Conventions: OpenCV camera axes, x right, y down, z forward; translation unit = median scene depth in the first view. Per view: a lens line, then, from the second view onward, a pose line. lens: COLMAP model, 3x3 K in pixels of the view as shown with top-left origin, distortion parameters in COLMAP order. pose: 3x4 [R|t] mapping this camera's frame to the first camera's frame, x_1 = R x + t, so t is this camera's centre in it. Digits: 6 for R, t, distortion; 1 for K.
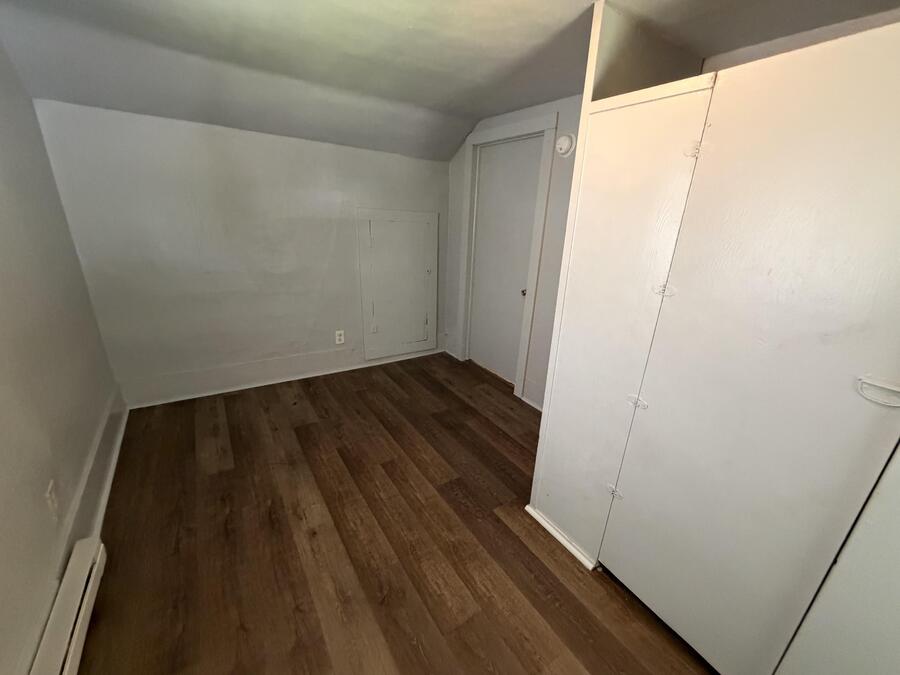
lens RADIAL K [[358.2, 0, 452.0], [0, 358.2, 337.6], [0, 0, 1]] dist [-0.000587, -0.000189]
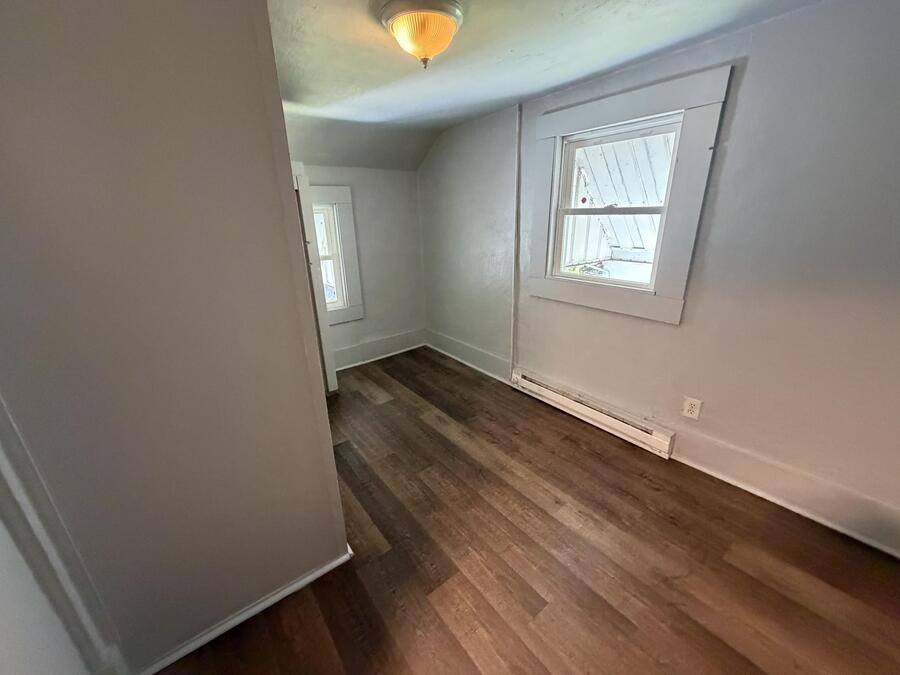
lens RADIAL K [[358.2, 0, 453.5], [0, 358.2, 338.9], [0, 0, 1]] dist [-0.000587, -0.000189]
pose [[-0.997807, 0.001926, -0.066165, 0.019365], [-0.039529, 0.784433, 0.618953, -0.560091], [0.053094, 0.620211, -0.782636, 1.568710]]
